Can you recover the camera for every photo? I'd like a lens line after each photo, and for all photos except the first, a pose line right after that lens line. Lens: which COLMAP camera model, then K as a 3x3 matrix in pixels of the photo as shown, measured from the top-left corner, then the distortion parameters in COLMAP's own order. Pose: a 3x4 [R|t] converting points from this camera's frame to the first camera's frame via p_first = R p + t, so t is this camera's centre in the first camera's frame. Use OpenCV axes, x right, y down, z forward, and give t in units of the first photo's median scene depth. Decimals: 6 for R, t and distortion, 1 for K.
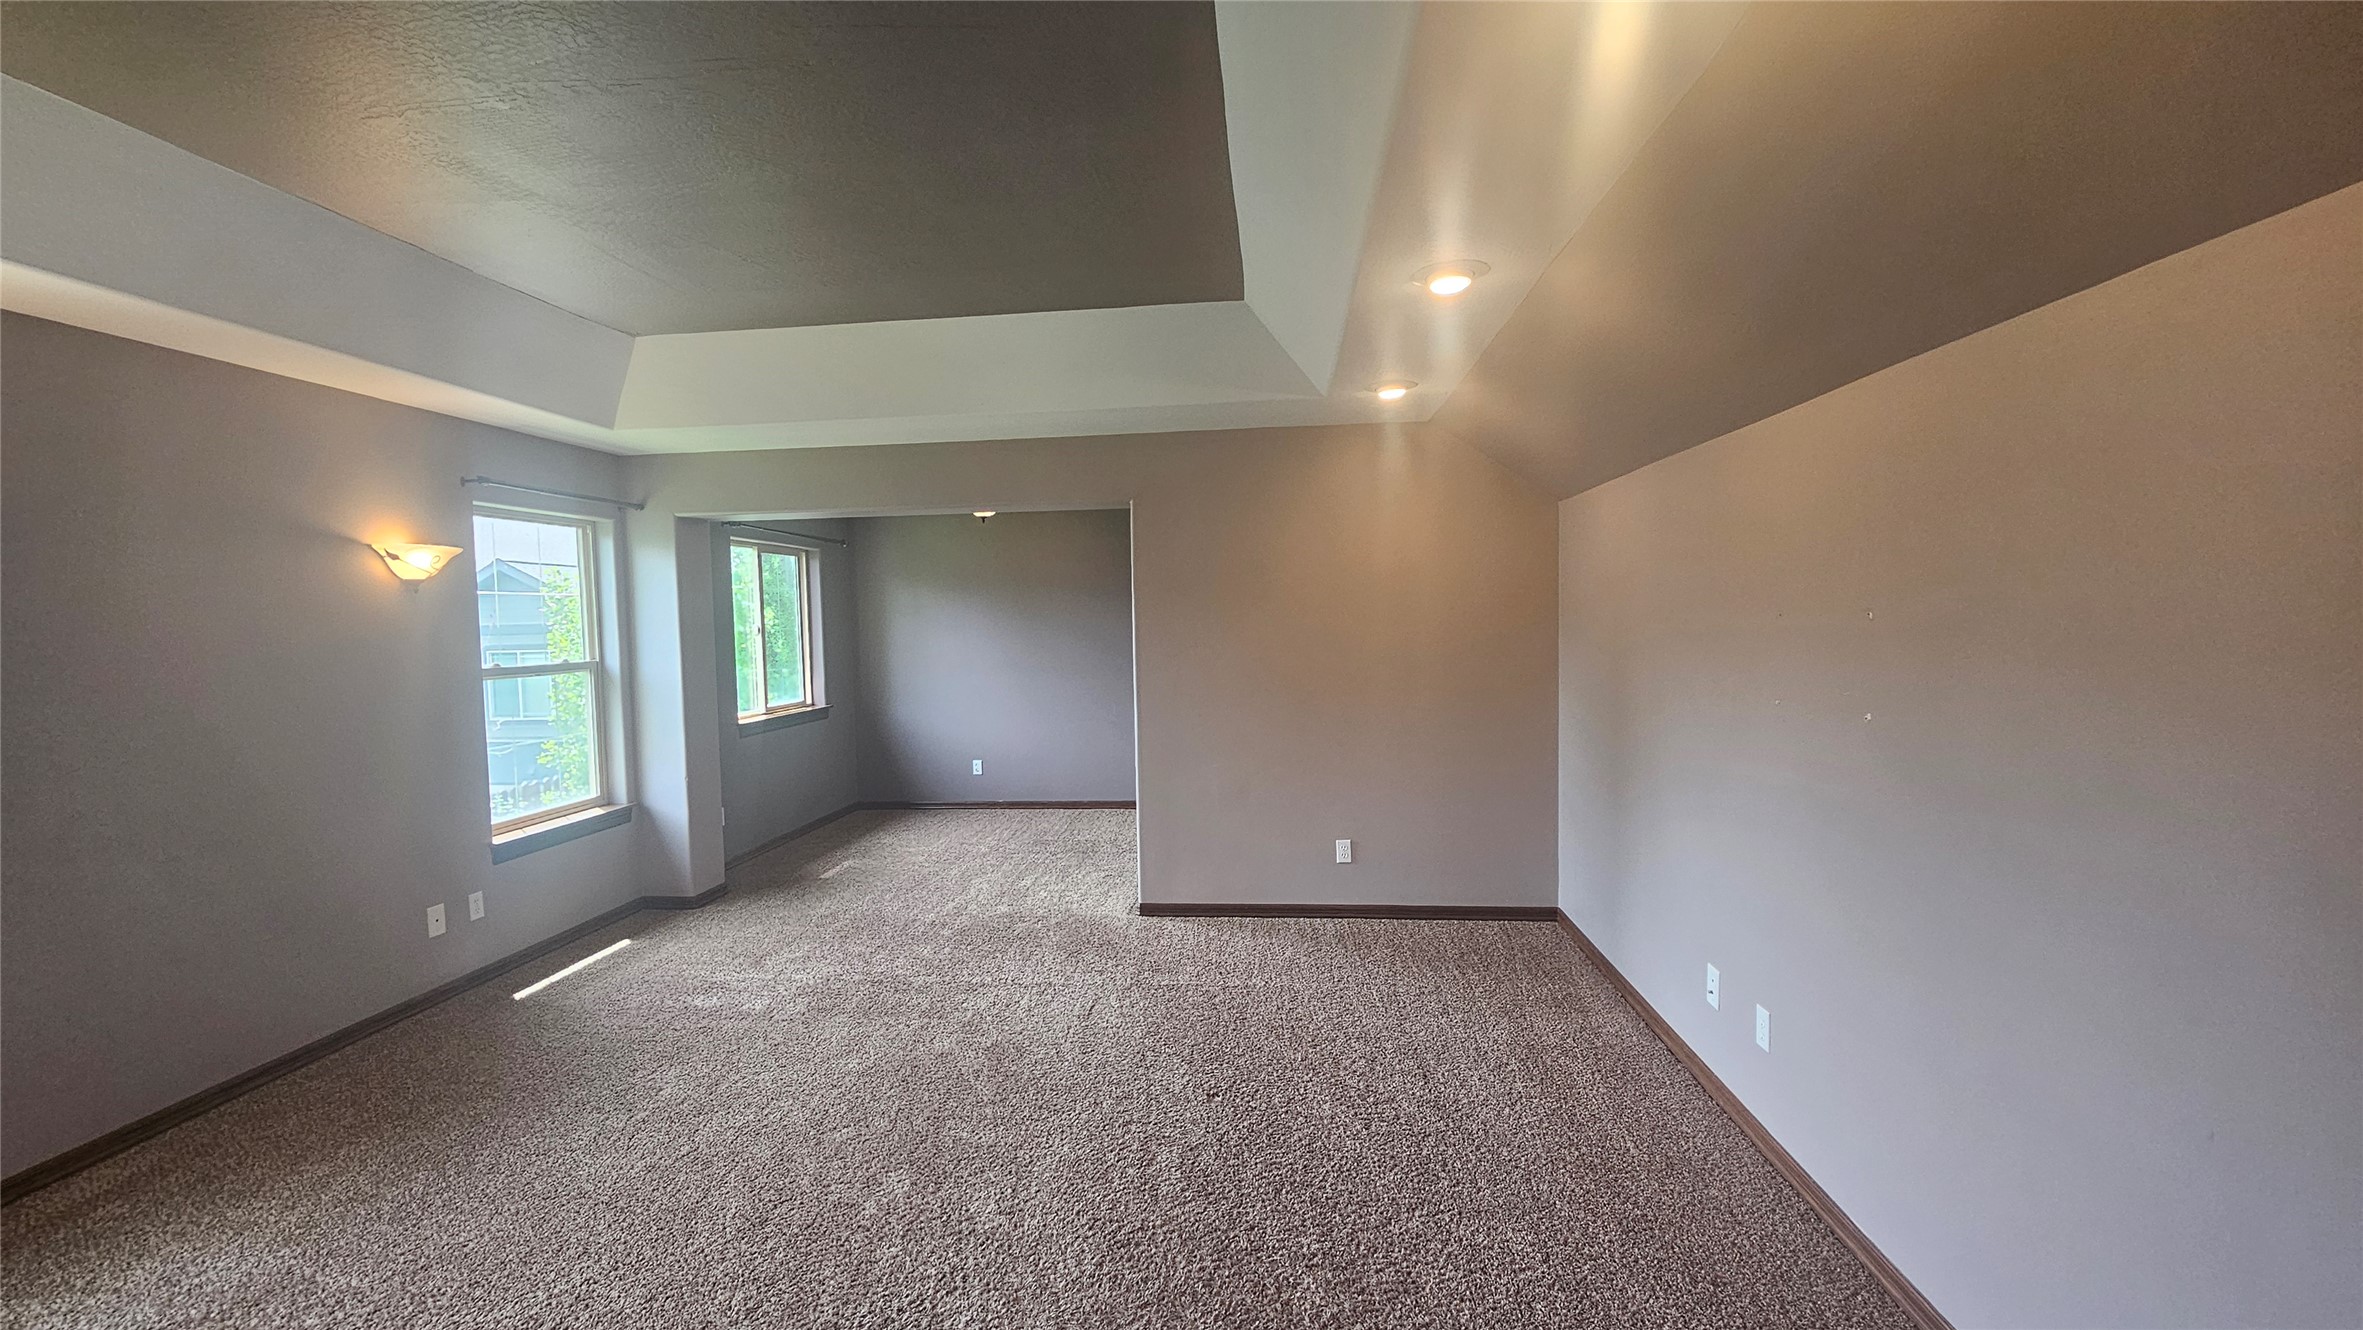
lens RADIAL K [[974.7, 0, 1176.8], [0, 974.7, 668.6], [0, 0, 1]] dist [-0.000130, -0.000933]
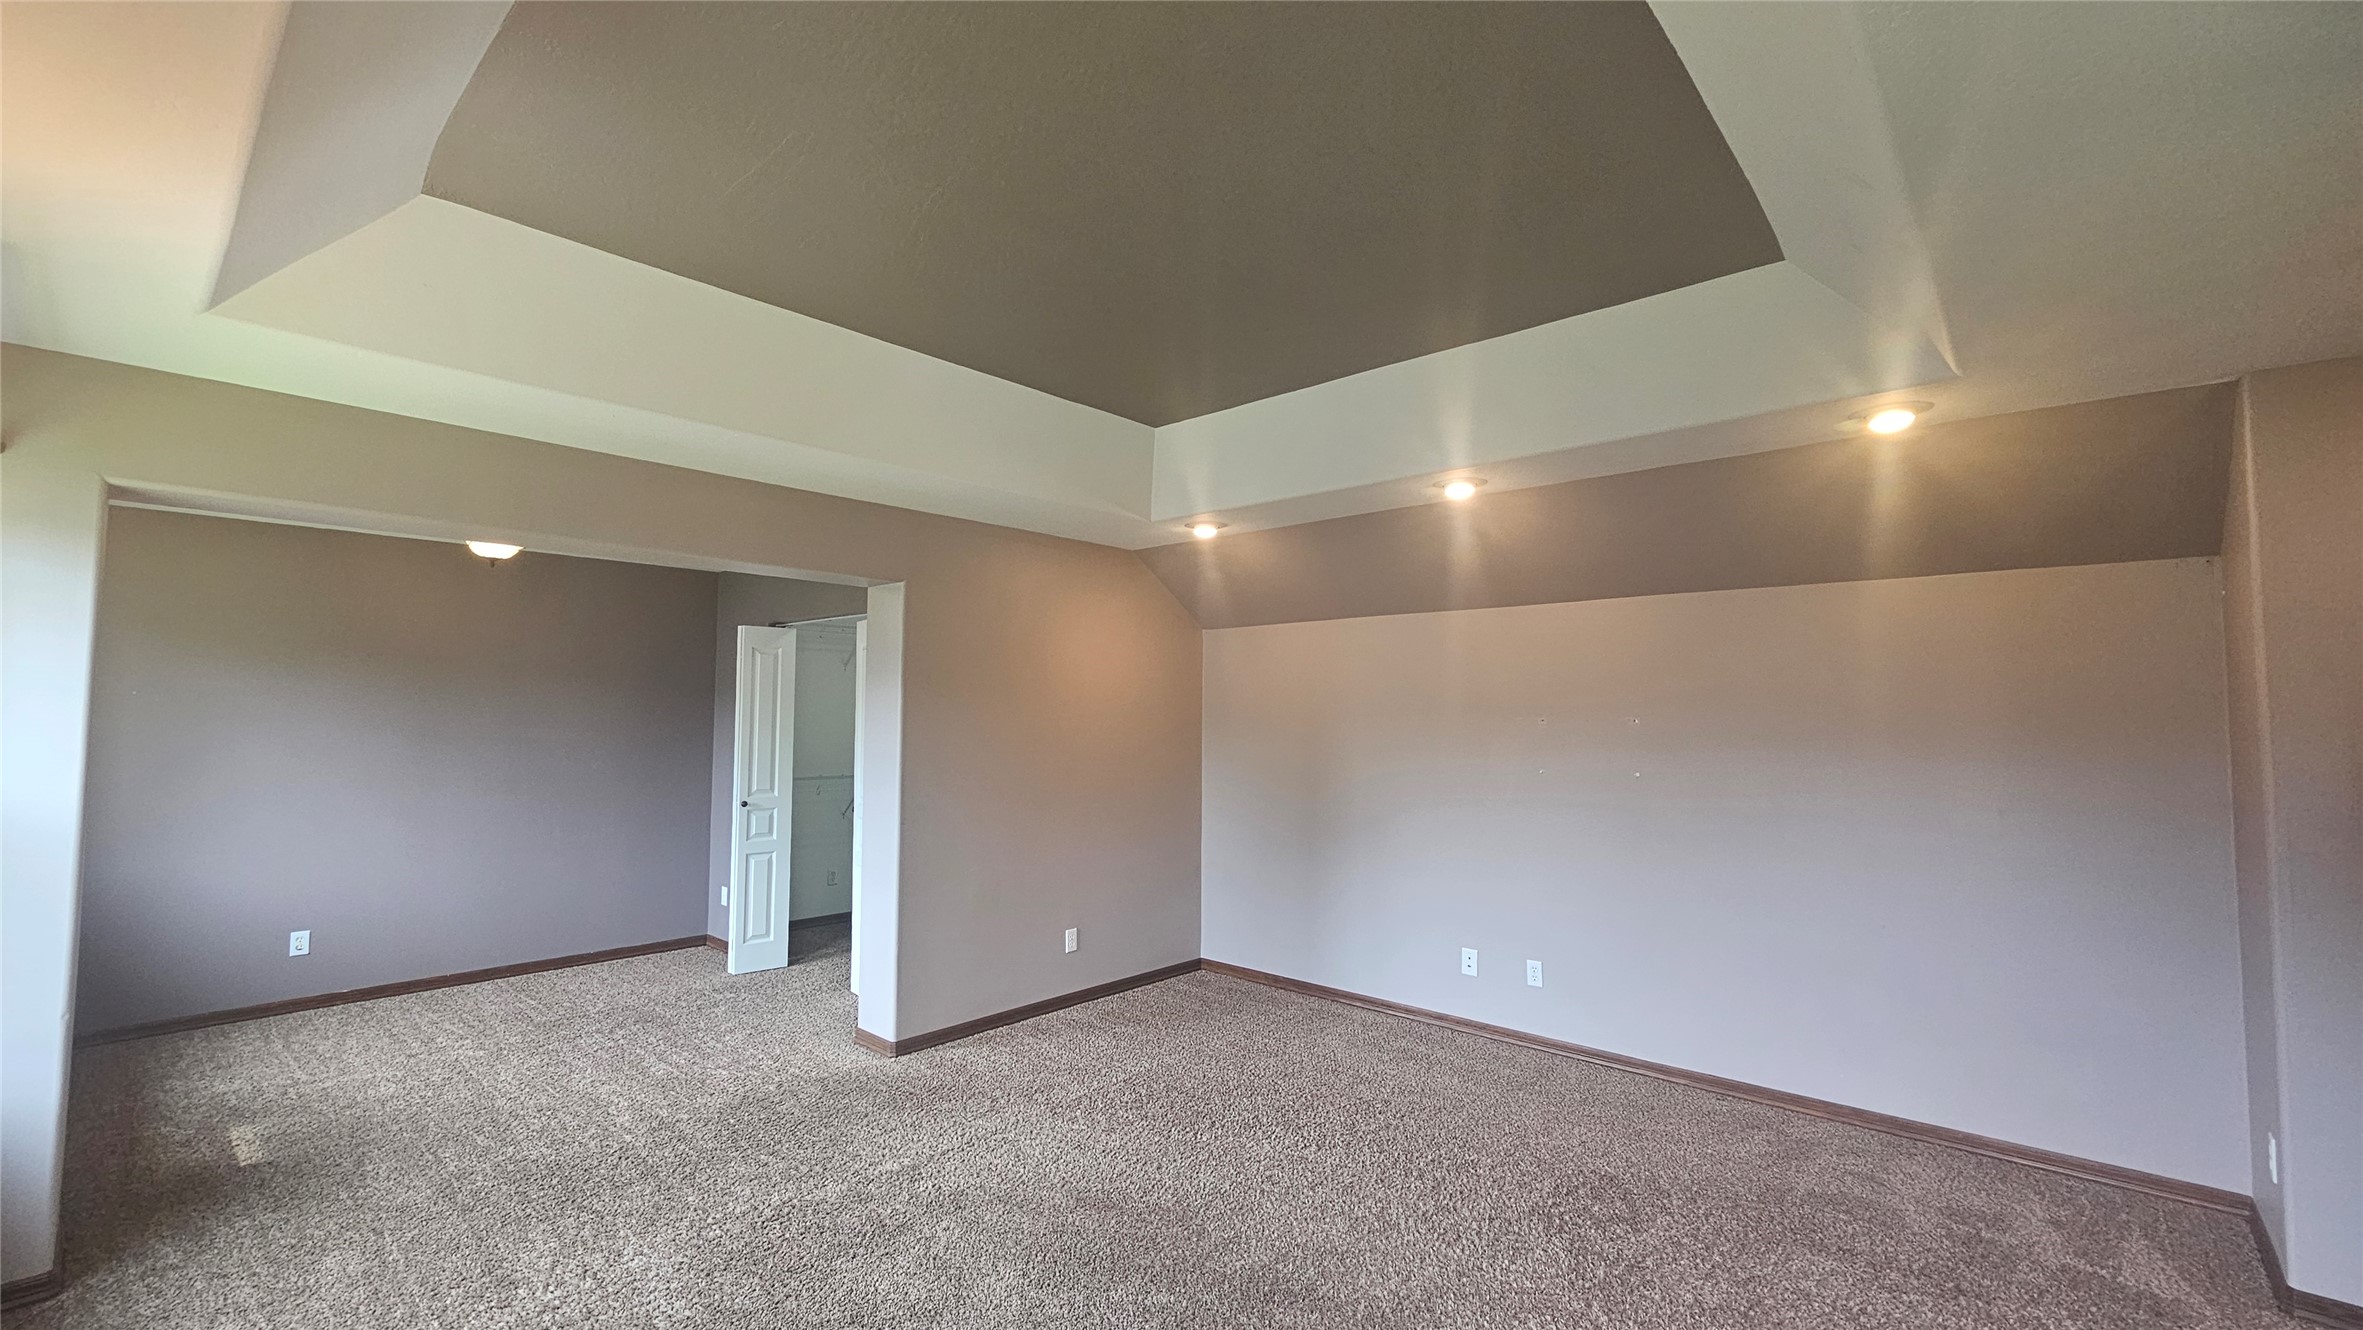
lens RADIAL K [[974.7, 0, 1176.9], [0, 974.7, 666.3], [0, 0, 1]] dist [-0.000130, -0.000933]
pose [[0.584482, 0.066928, 0.808642, -0.627432], [0.024043, 0.994726, -0.099708, 0.001706], [-0.811051, 0.077720, 0.579790, 0.277626]]
